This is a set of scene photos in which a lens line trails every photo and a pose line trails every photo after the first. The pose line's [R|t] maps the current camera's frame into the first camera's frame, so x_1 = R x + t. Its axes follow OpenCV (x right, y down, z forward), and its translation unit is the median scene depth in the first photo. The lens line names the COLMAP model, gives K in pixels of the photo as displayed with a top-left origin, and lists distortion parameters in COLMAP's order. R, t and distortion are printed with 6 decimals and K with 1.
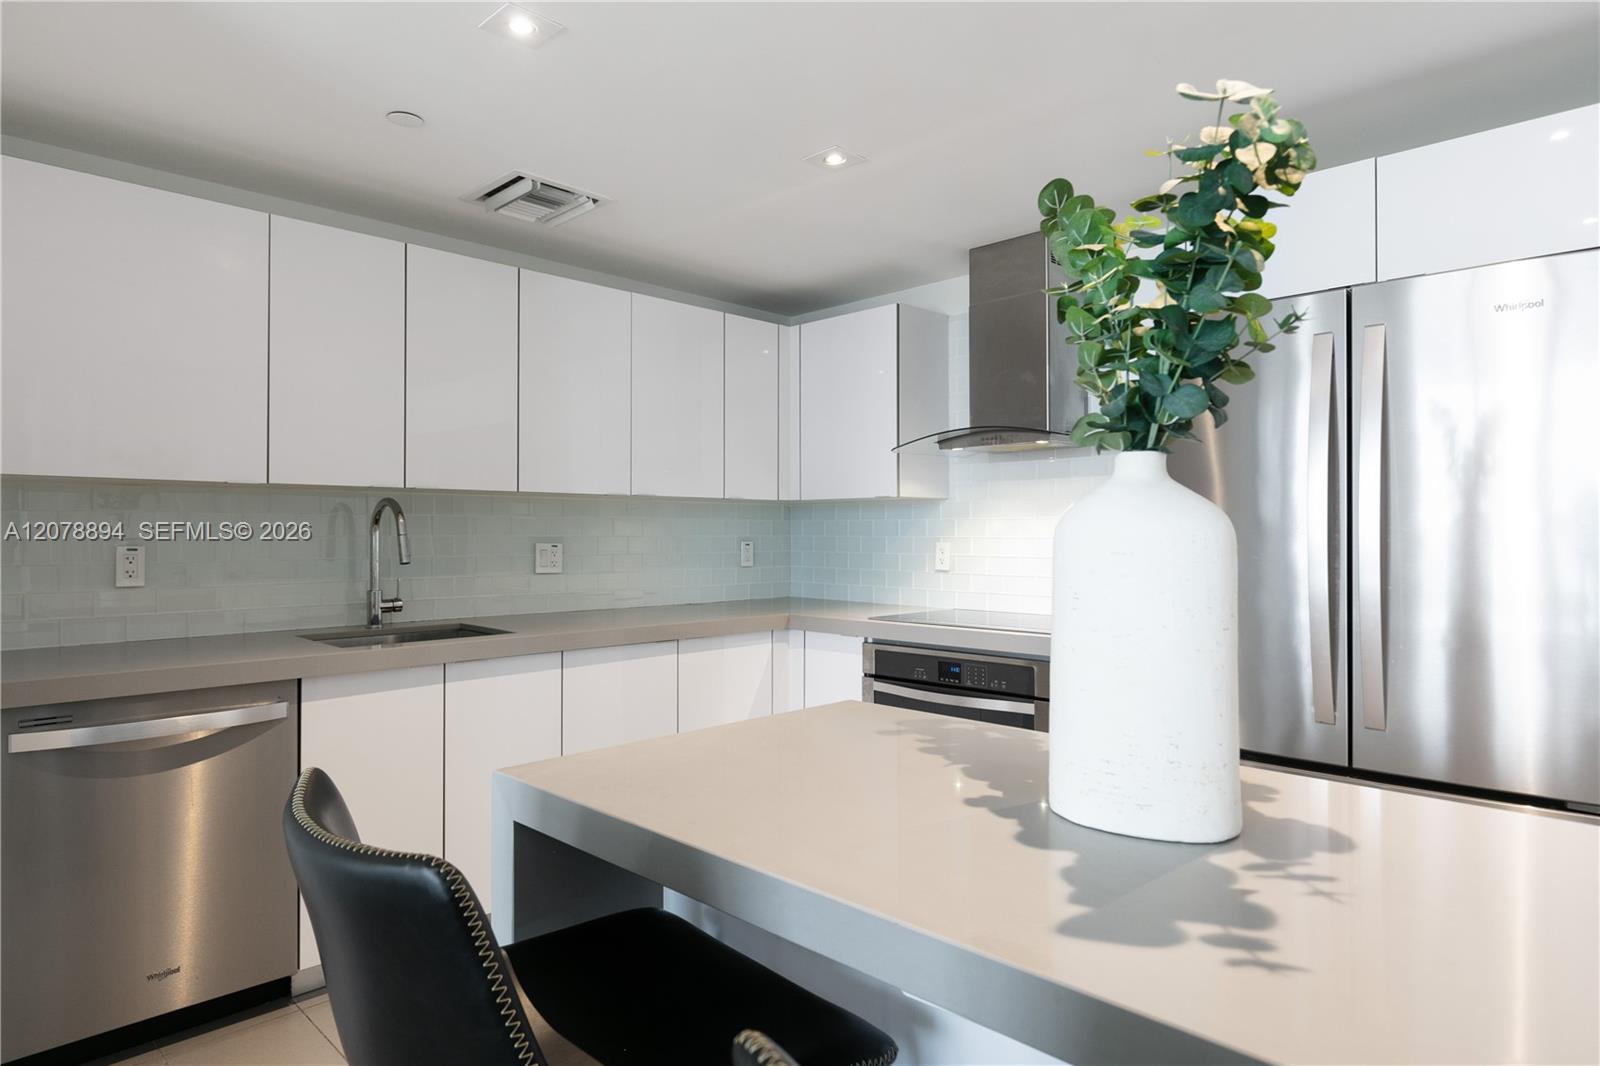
lens RADIAL K [[936.4, 0, 800.0], [0, 936.4, 533.0], [0, 0, 1]] dist [-0.001538, -0.001043]
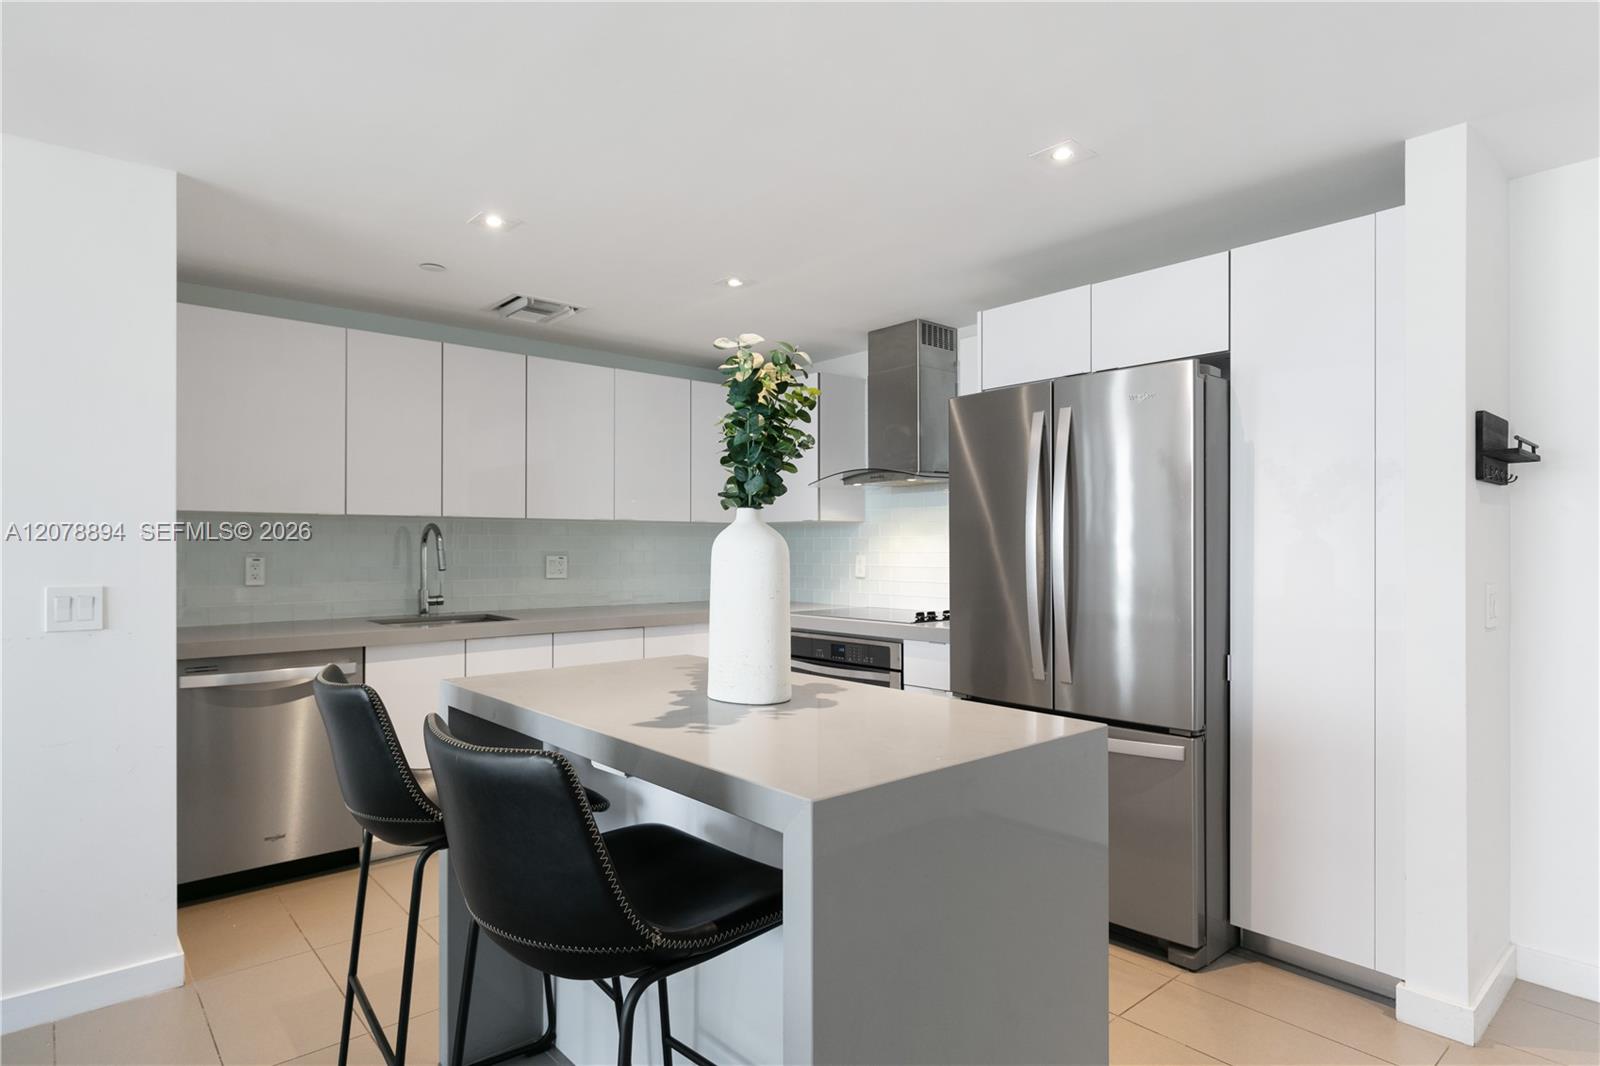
lens RADIAL K [[876.9, 0, 803.1], [0, 876.9, 550.3], [0, 0, 1]] dist [0.003064, 0.000885]
pose [[0.997533, -0.000048, -0.070200, 0.200993], [0.000336, 0.999992, 0.004093, -0.002512], [0.070199, -0.004107, 0.997525, -0.264657]]
